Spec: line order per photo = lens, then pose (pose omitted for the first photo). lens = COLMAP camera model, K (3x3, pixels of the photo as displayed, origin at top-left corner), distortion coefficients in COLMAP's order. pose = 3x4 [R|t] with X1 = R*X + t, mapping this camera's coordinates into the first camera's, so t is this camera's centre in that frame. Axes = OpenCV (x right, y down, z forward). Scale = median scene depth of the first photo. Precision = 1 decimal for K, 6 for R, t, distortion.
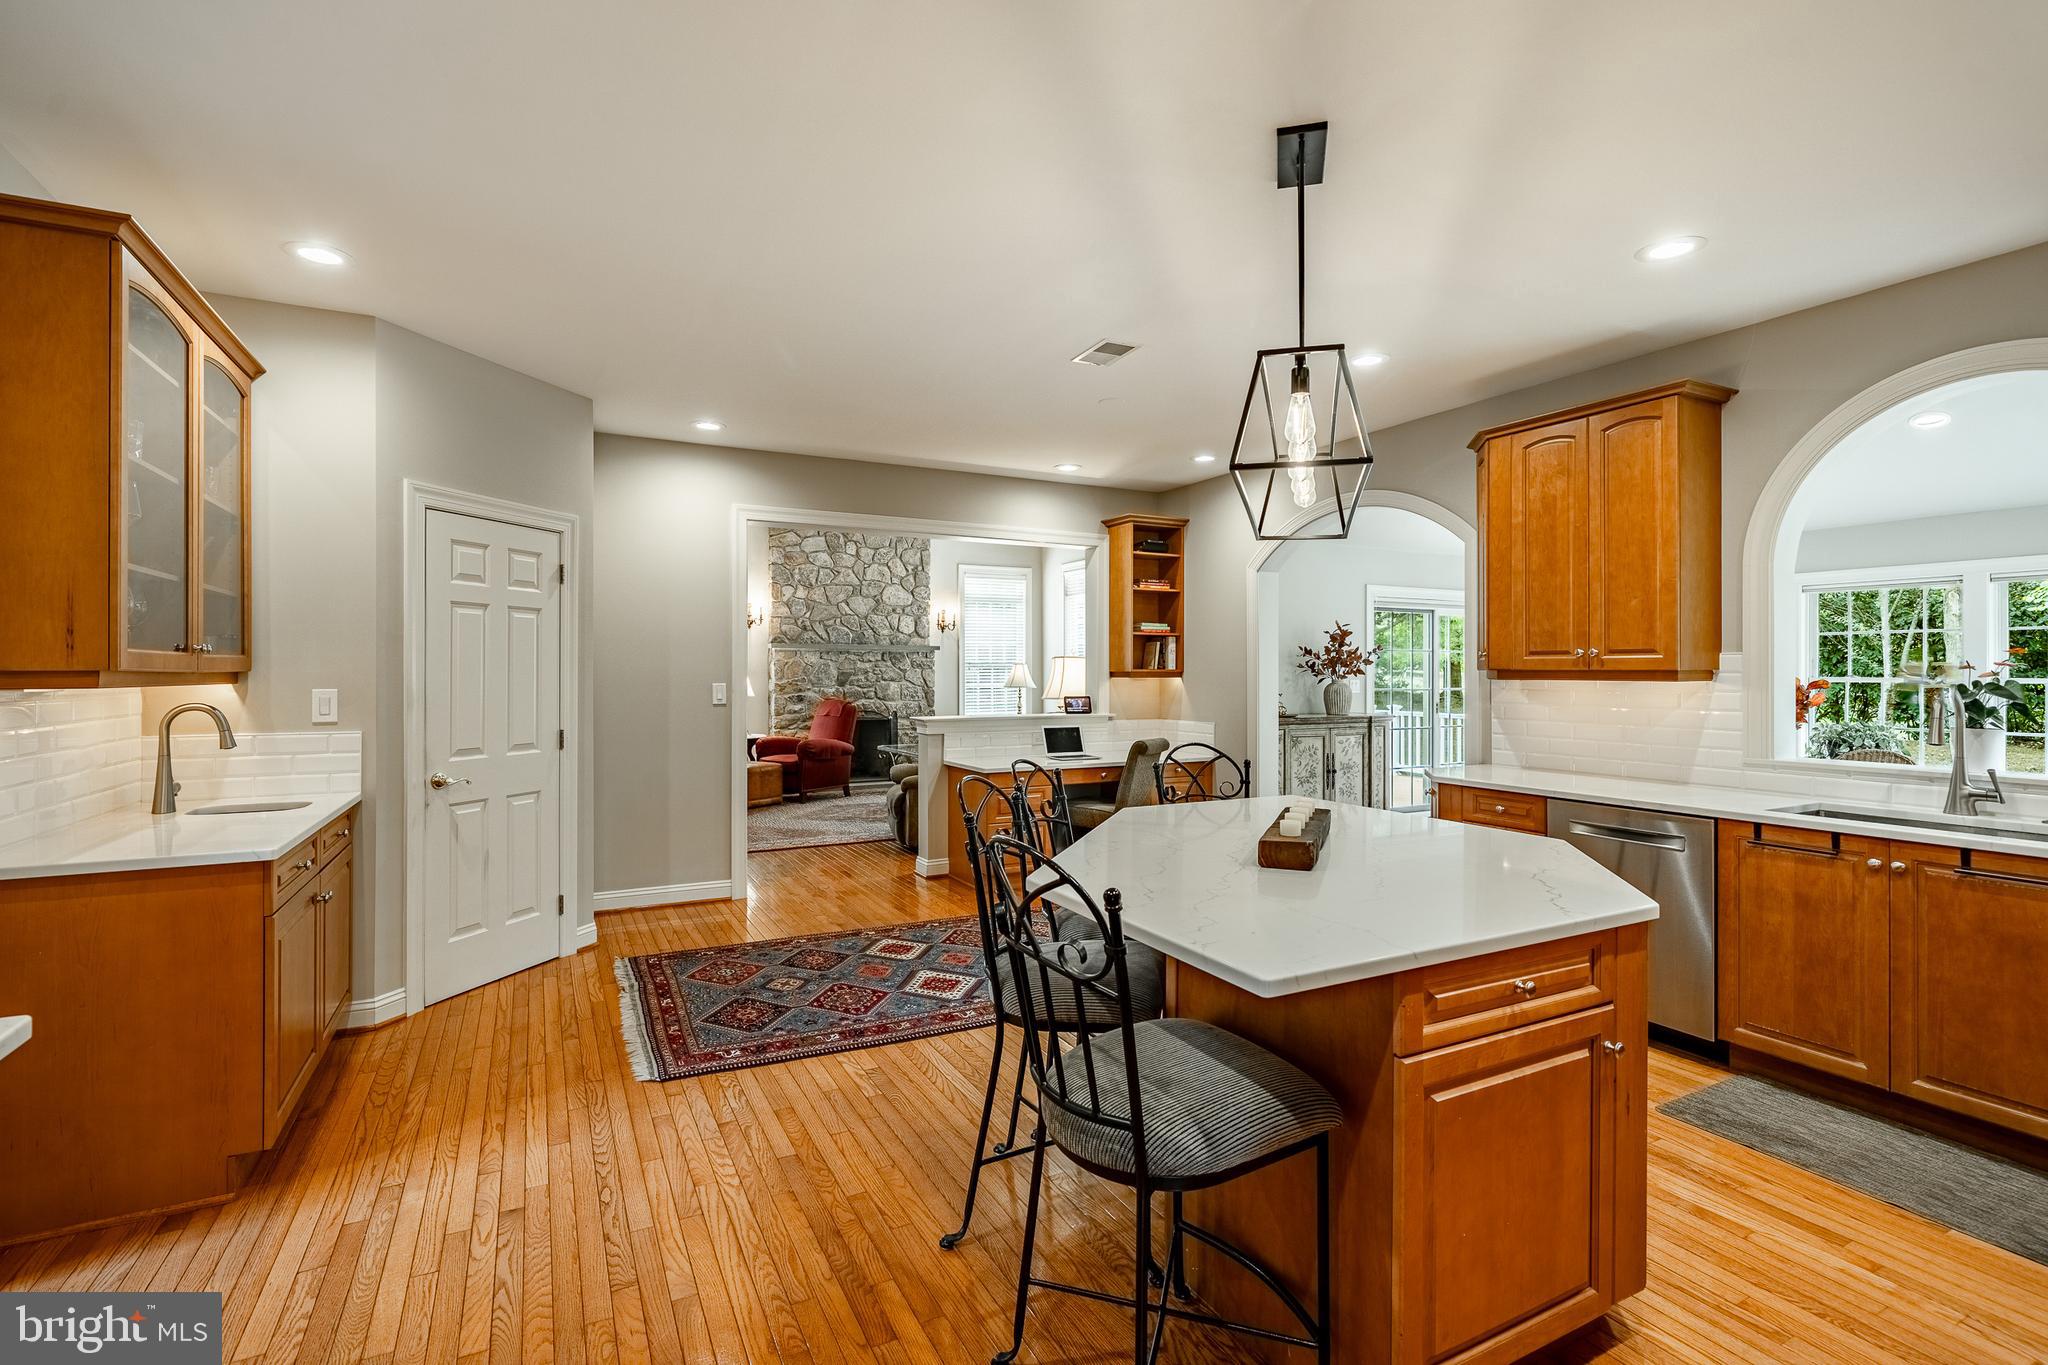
lens RADIAL K [[924.6, 0, 1021.6], [0, 924.6, 669.1], [0, 0, 1]] dist [0.000813, 0.000049]
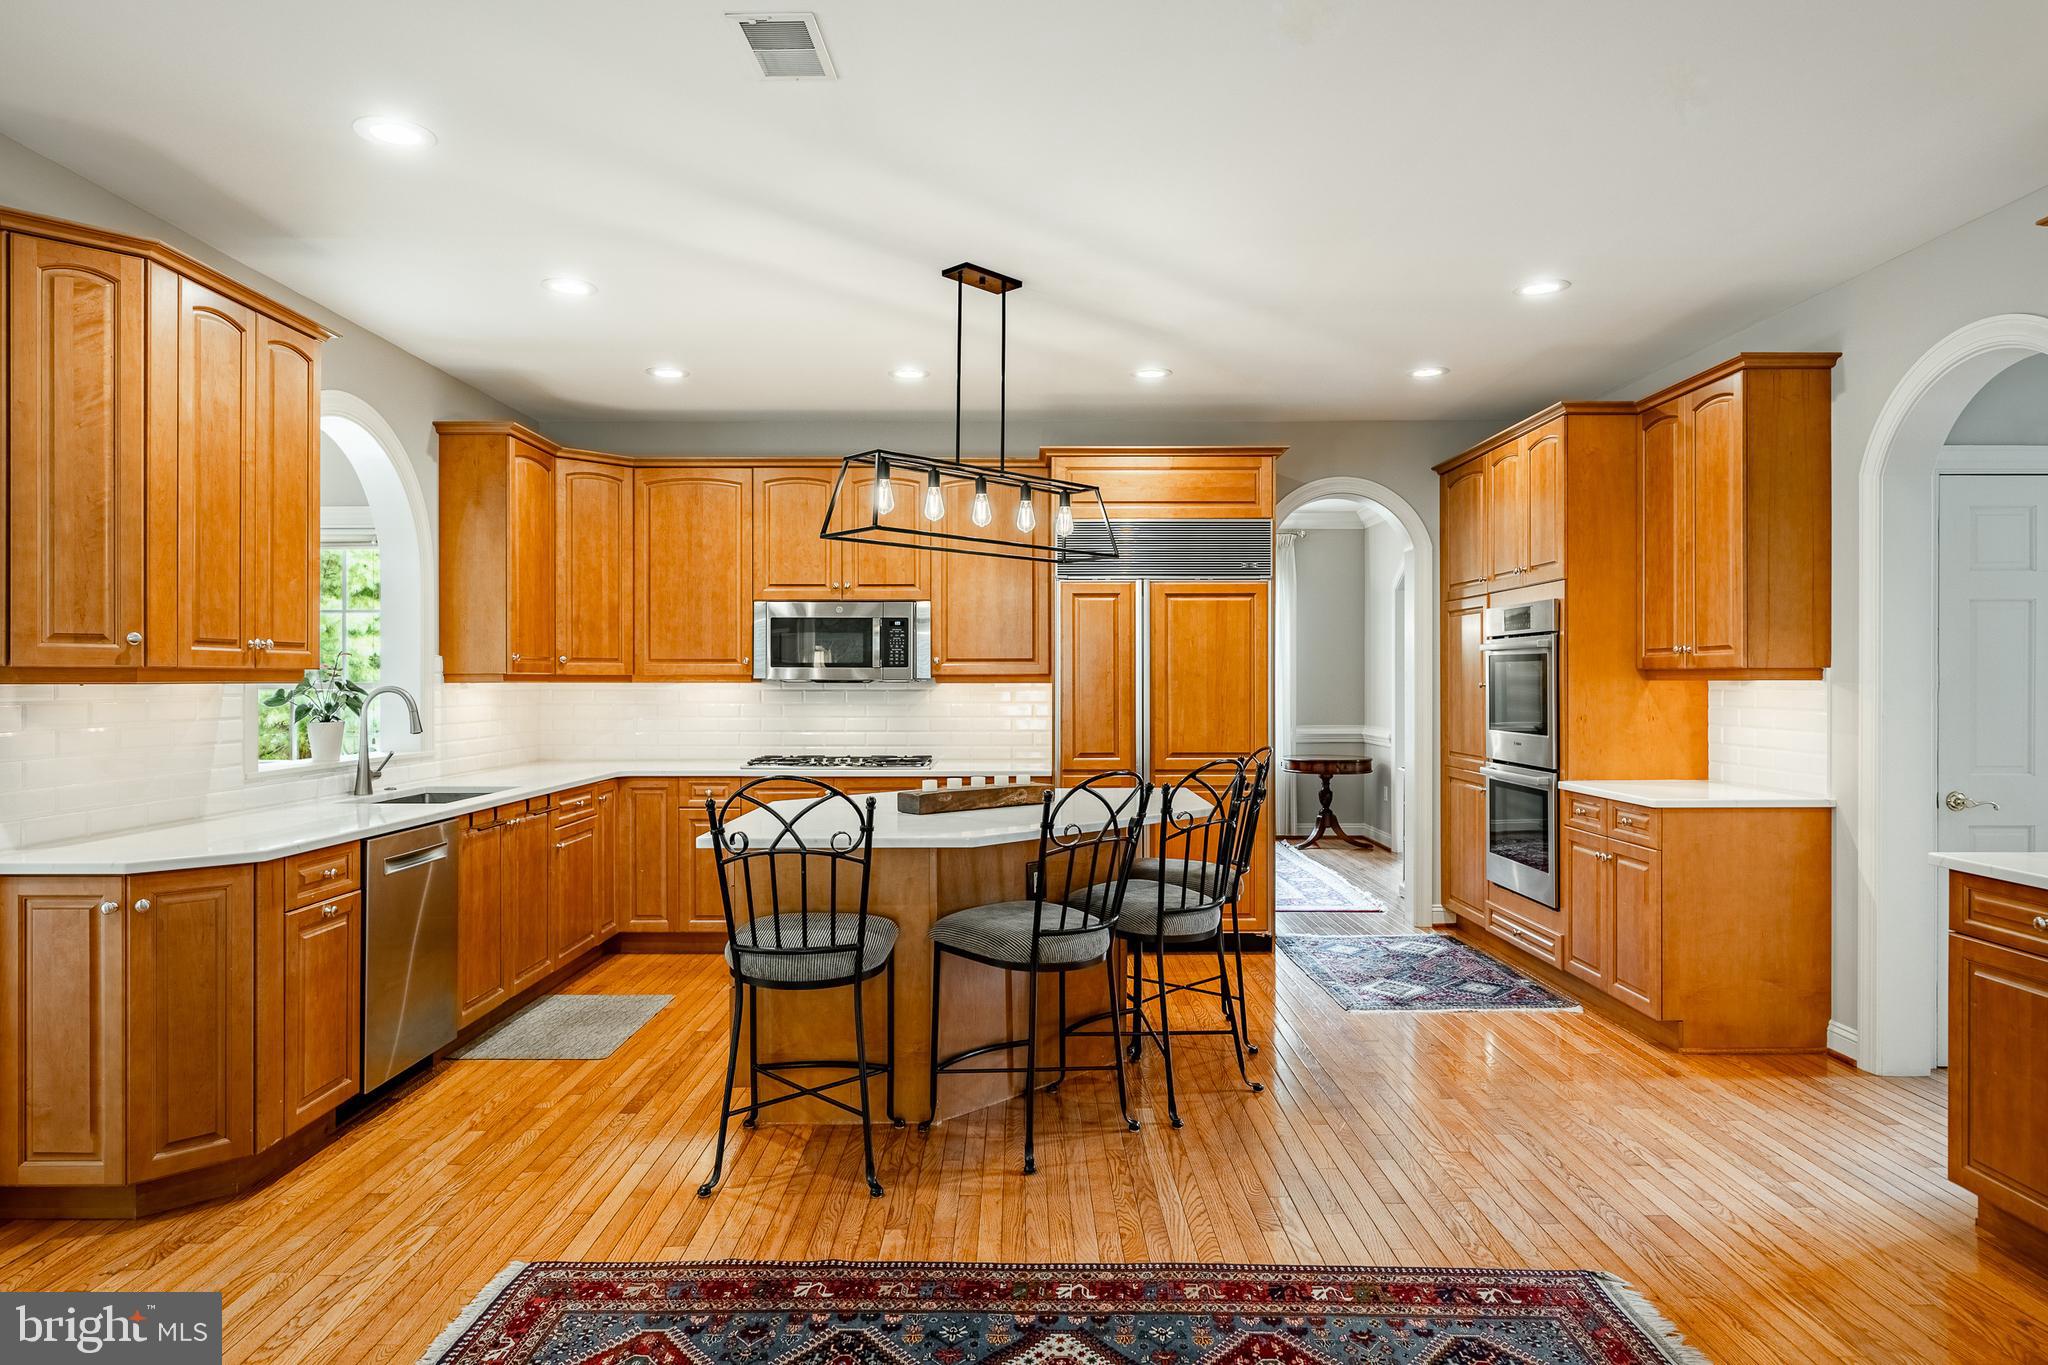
lens RADIAL K [[1238.2, 0, 1024.0], [0, 1238.2, 682.5], [0, 0, 1]] dist [0.002503, 0.000953]
pose [[-0.885552, 0.000543, 0.464540, -0.387850], [0.001254, 0.999998, 0.001222, 0.012499], [-0.464539, 0.001665, -0.885551, 1.723525]]
